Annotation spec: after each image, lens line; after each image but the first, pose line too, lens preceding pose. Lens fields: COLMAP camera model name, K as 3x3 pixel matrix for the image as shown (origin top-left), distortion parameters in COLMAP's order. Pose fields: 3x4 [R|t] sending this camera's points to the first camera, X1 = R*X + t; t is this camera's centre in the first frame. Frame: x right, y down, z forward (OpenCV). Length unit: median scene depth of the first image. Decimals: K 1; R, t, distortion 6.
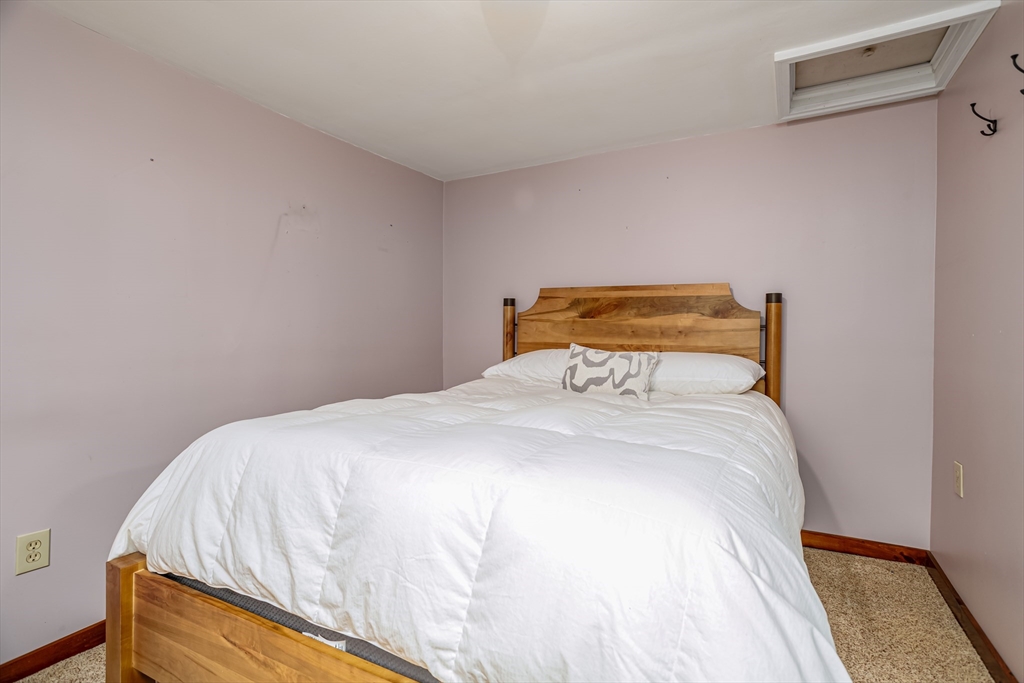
lens RADIAL K [[489.5, 0, 515.0], [0, 489.5, 330.0], [0, 0, 1]] dist [-0.048230, 0.024363]
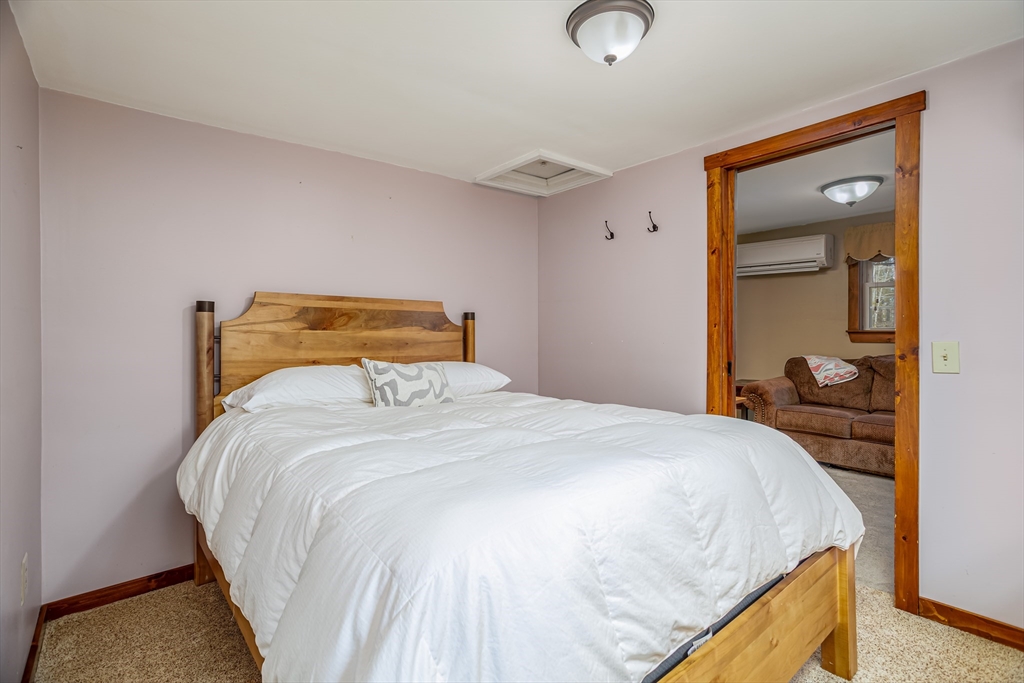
lens RADIAL K [[489.5, 0, 515.0], [0, 489.5, 330.0], [0, 0, 1]] dist [-0.048230, 0.024363]
pose [[0.365949, 0.006678, 0.930611, -0.610381], [0.009397, 0.999897, -0.010870, -0.012818], [-0.930587, 0.012723, 0.365849, 0.390538]]
